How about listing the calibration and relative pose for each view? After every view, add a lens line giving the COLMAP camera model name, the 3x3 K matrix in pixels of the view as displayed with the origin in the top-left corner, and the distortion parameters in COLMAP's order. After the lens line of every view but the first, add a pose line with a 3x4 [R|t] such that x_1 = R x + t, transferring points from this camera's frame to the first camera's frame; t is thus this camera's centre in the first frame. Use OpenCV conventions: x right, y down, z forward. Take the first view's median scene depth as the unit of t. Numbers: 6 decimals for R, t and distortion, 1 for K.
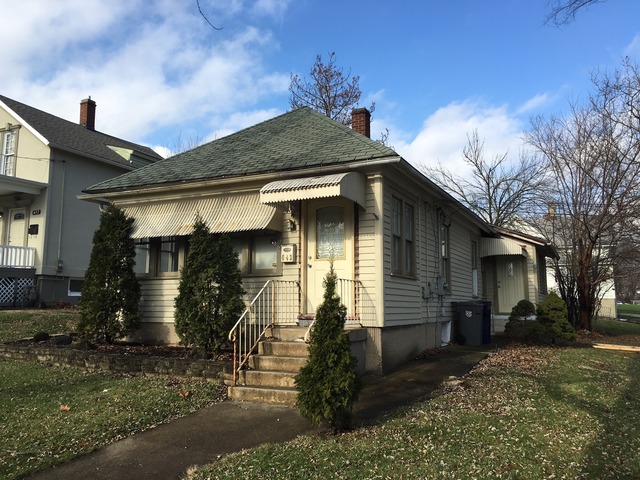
lens RADIAL K [[537.8, 0, 314.8], [0, 537.8, 230.1], [0, 0, 1]] dist [0.055085, -0.056928]
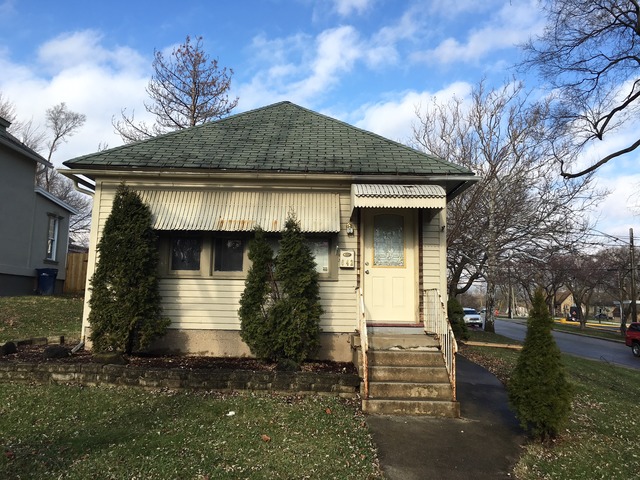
lens RADIAL K [[537.8, 0, 314.8], [0, 537.8, 230.1], [0, 0, 1]] dist [0.055085, -0.056928]
pose [[0.898806, 0.072834, 0.432254, -0.550546], [-0.076986, 0.997001, -0.007913, 0.004623], [-0.431534, -0.026165, 0.901717, 0.154927]]
